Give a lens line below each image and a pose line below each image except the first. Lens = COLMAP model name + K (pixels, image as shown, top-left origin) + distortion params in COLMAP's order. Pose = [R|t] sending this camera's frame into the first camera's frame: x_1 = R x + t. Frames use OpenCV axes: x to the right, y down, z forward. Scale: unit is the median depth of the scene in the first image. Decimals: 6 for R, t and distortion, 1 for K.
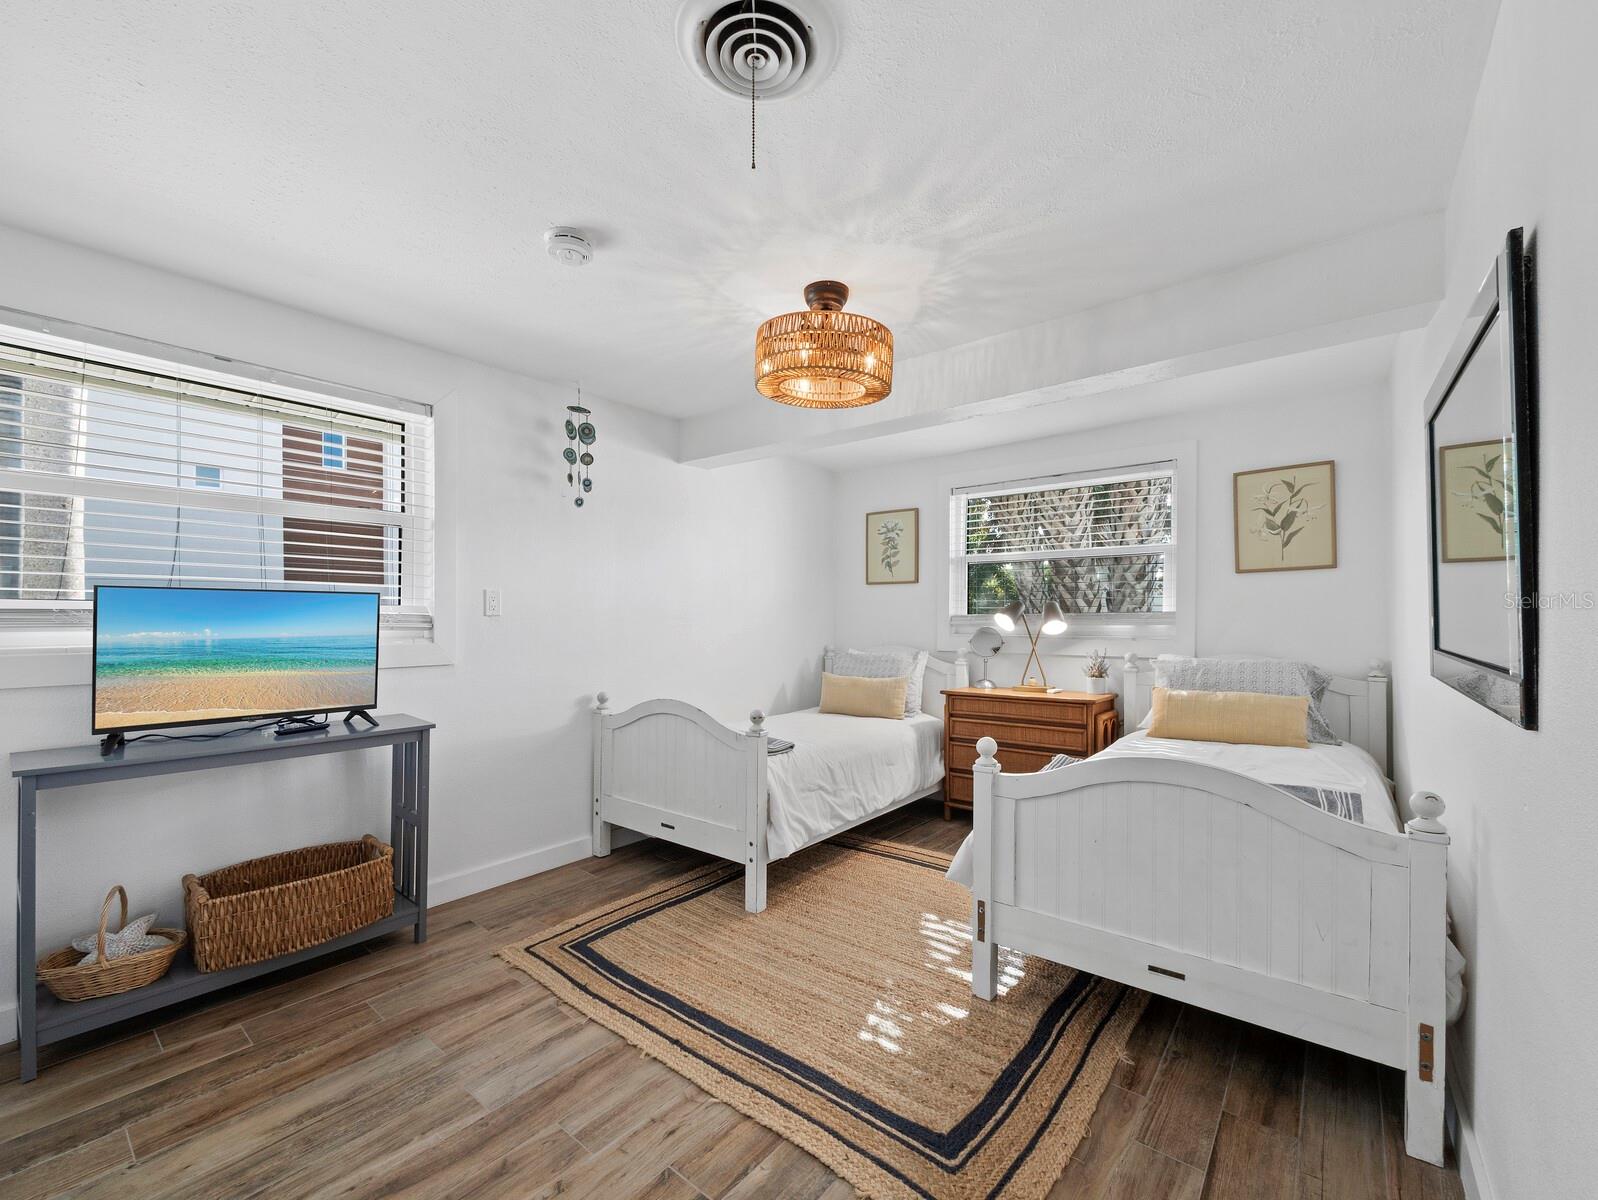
lens RADIAL K [[673.4, 0, 813.2], [0, 673.4, 619.1], [0, 0, 1]] dist [-0.002763, -0.000078]
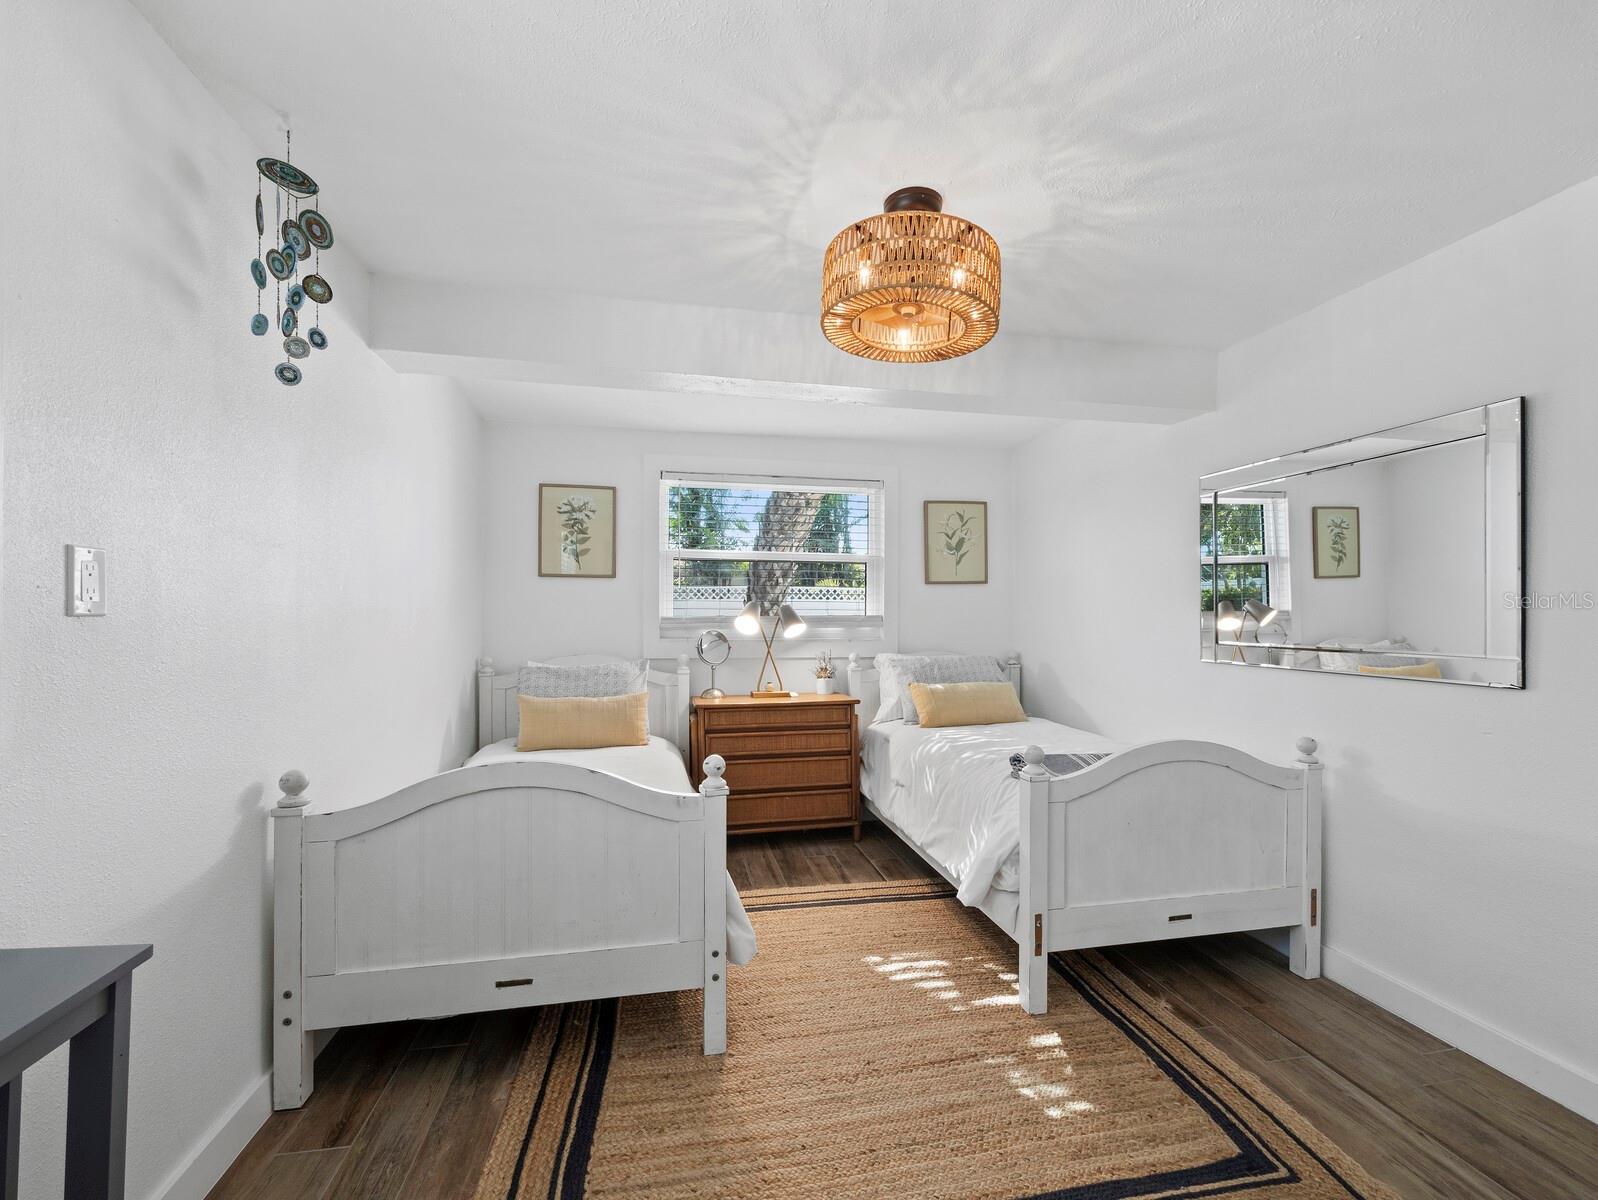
lens RADIAL K [[673.4, 0, 813.2], [0, 673.4, 619.1], [0, 0, 1]] dist [-0.002763, -0.000078]
pose [[0.646919, 0.002922, 0.762553, -0.468932], [-0.000571, 0.999994, -0.003348, -0.001074], [-0.762559, 0.001730, 0.646917, 0.416238]]
